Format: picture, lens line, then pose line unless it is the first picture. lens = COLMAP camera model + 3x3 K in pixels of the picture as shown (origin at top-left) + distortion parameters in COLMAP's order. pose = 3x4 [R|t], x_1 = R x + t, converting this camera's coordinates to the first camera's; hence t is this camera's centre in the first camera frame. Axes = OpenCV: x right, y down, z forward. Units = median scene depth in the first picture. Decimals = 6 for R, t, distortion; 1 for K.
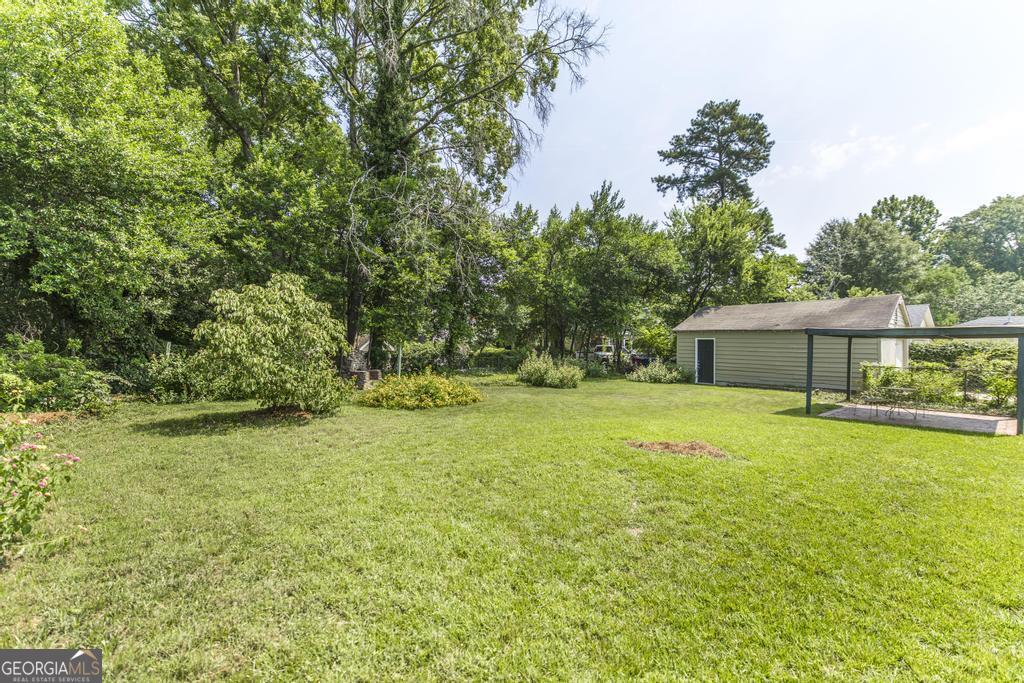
lens RADIAL K [[462.7, 0, 508.7], [0, 462.7, 339.4], [0, 0, 1]] dist [0.000139, 0.000449]
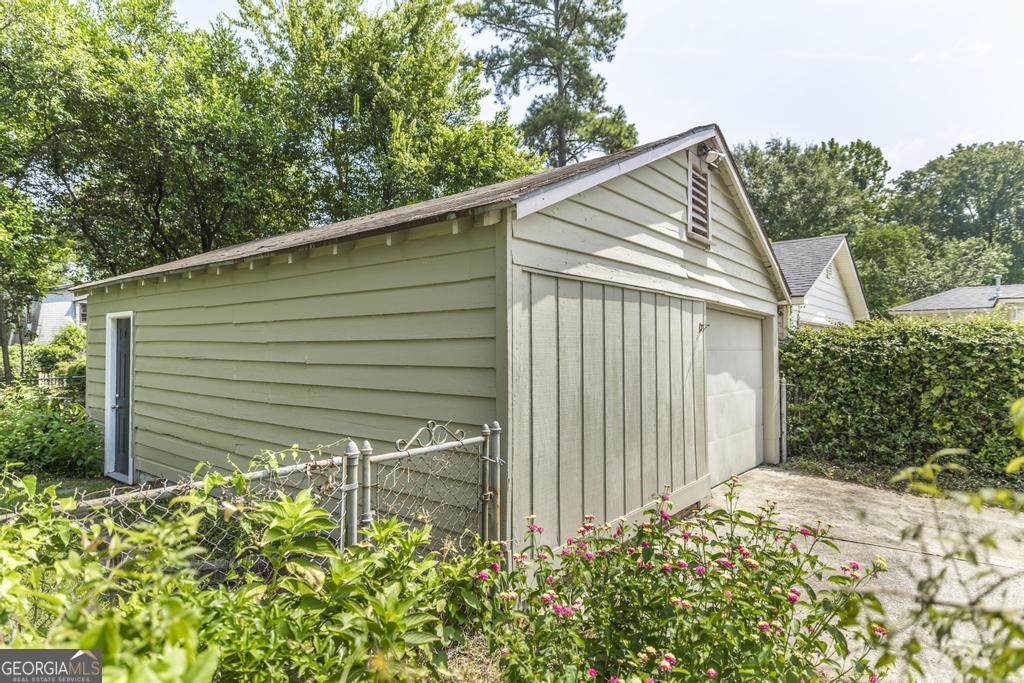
lens RADIAL K [[562.4, 0, 514.5], [0, 562.4, 344.2], [0, 0, 1]] dist [-0.000741, -0.000365]
pose [[0.987769, -0.003372, 0.155885, 0.213085], [0.002606, 0.999984, 0.005114, 0.005183], [-0.155900, -0.004645, 0.987762, 0.219413]]
